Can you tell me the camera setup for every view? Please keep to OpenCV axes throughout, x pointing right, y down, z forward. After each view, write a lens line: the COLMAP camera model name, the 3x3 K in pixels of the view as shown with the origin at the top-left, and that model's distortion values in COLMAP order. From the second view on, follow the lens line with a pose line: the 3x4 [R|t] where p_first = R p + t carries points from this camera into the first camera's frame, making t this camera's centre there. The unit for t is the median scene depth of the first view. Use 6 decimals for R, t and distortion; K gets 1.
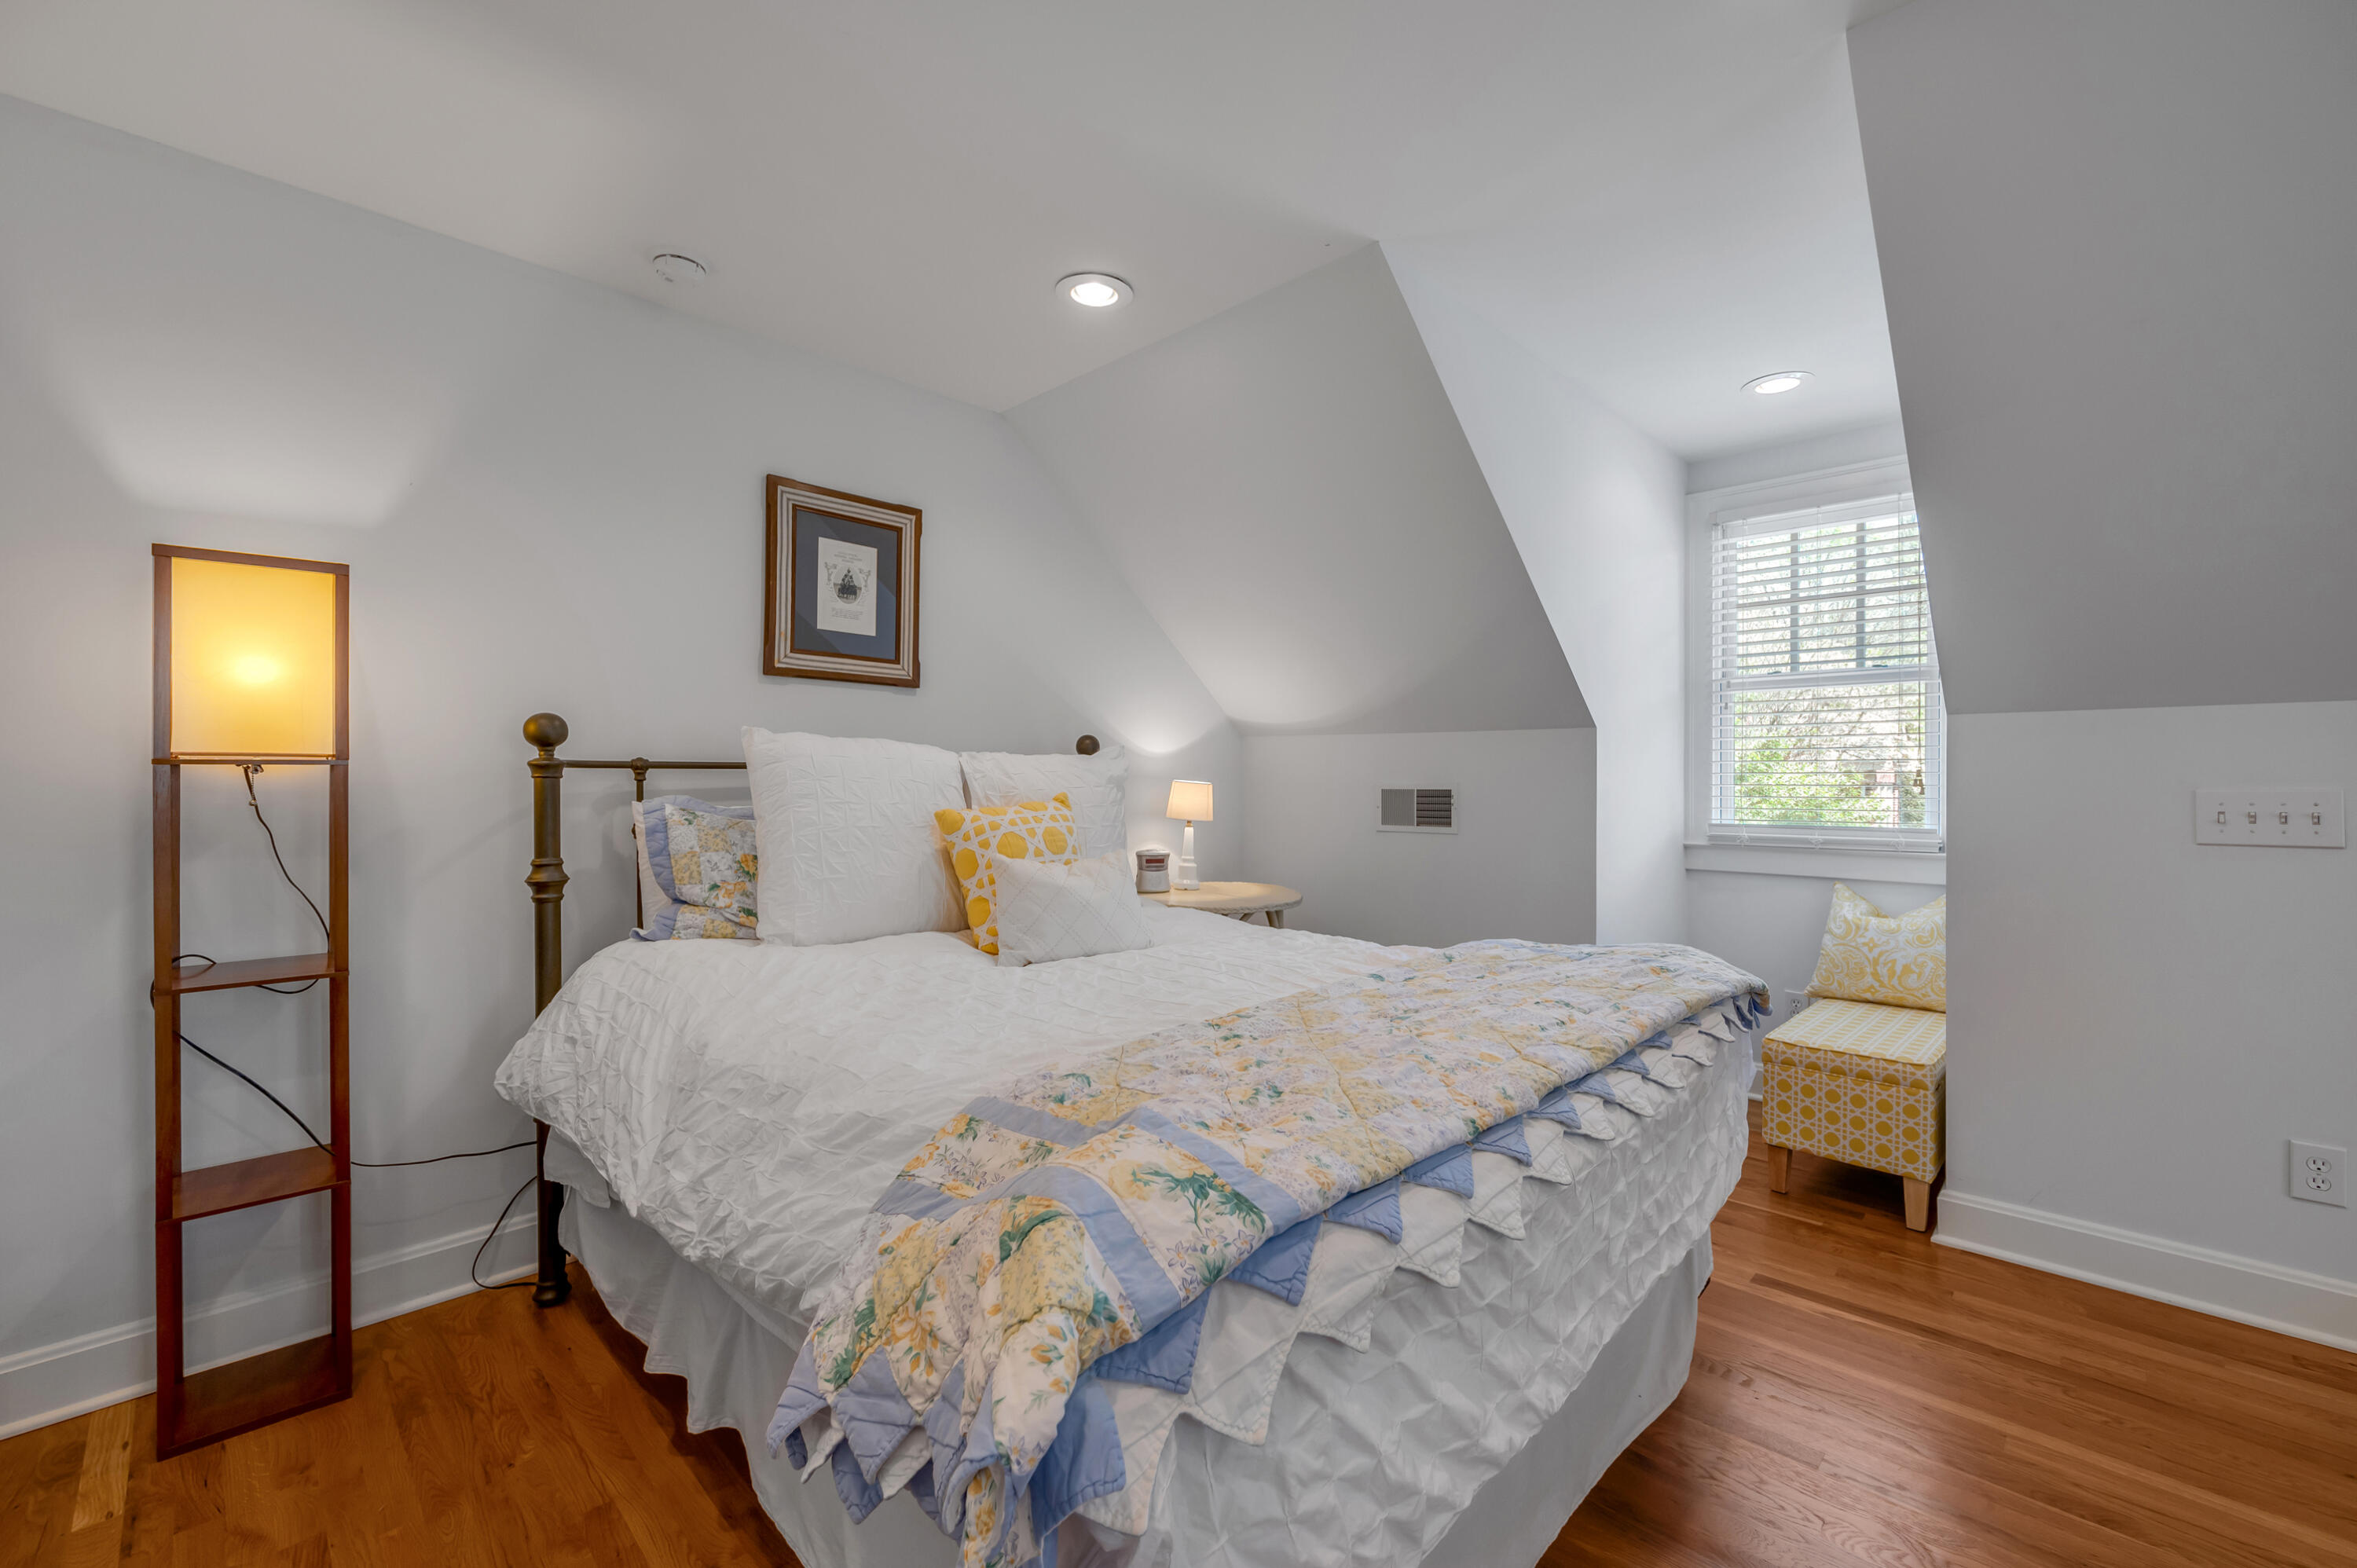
lens RADIAL K [[995.1, 0, 1178.5], [0, 995.1, 784.0], [0, 0, 1]] dist [-0.001621, -0.000153]
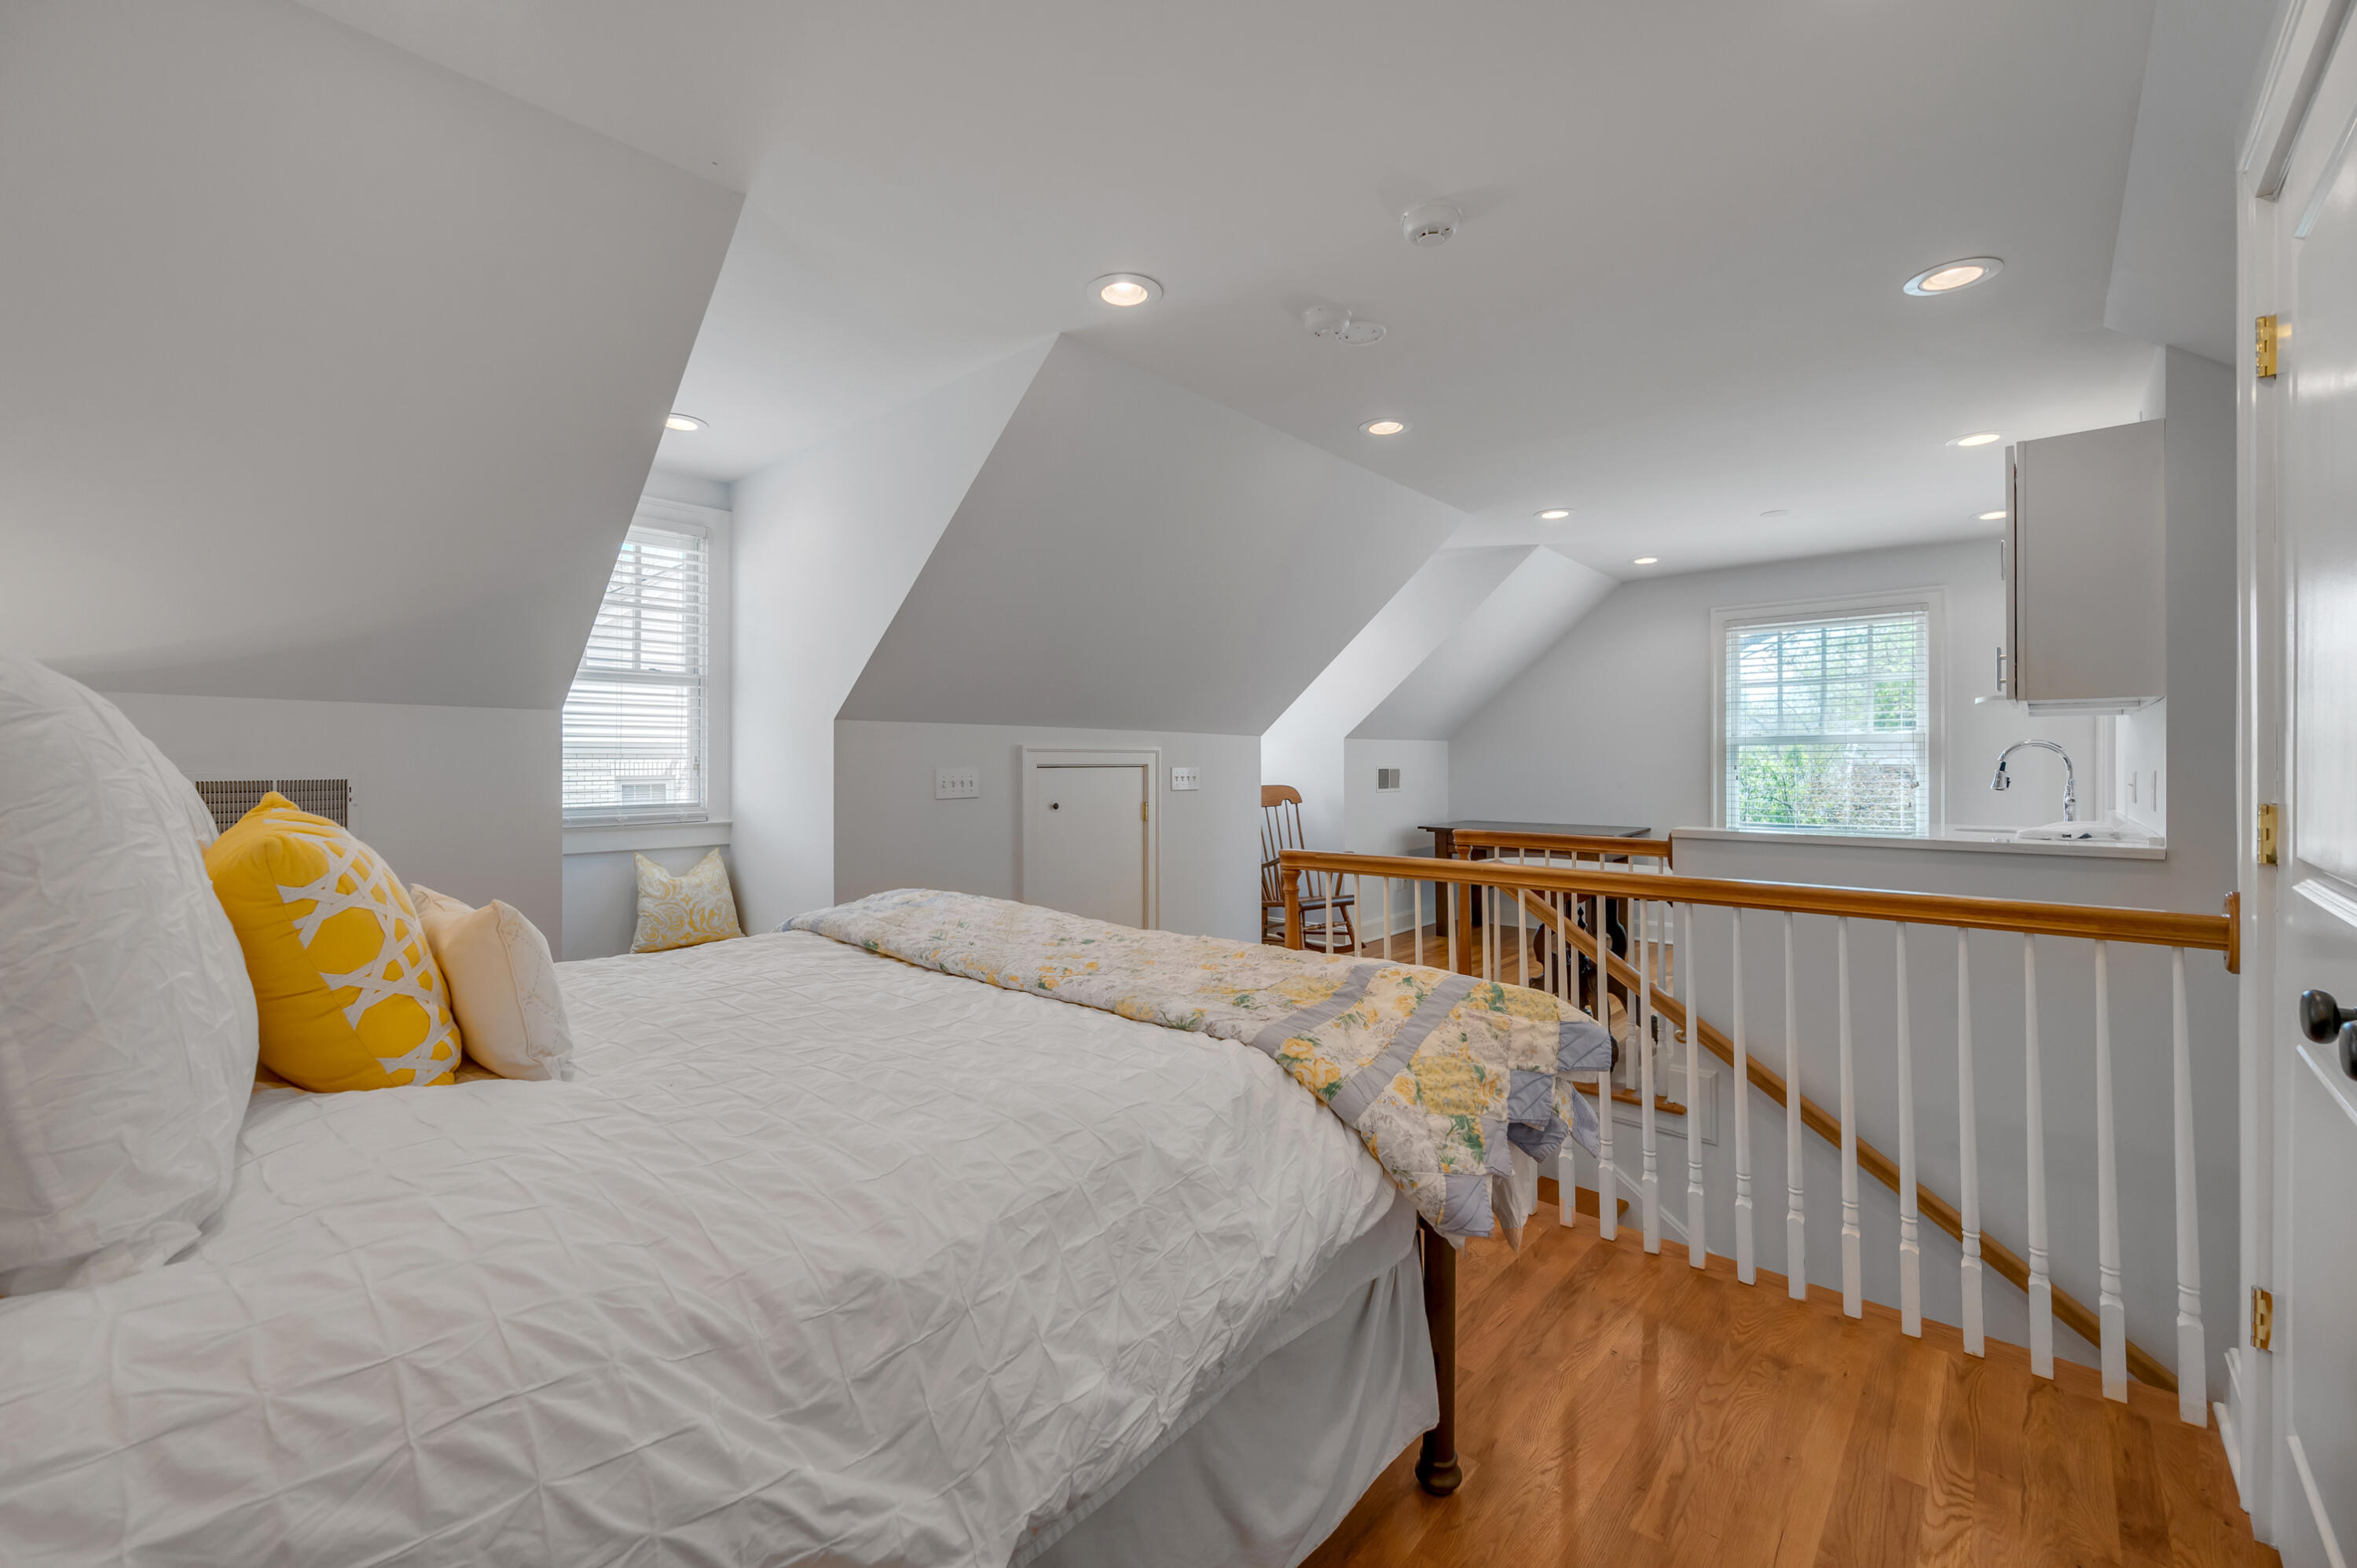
lens RADIAL K [[995.1, 0, 1178.5], [0, 995.1, 784.0], [0, 0, 1]] dist [-0.001621, -0.000153]
pose [[-0.064587, -0.022353, 0.997662, -0.562621], [0.005130, 0.999728, 0.022732, -0.004594], [-0.997899, 0.006586, -0.064455, 0.476543]]
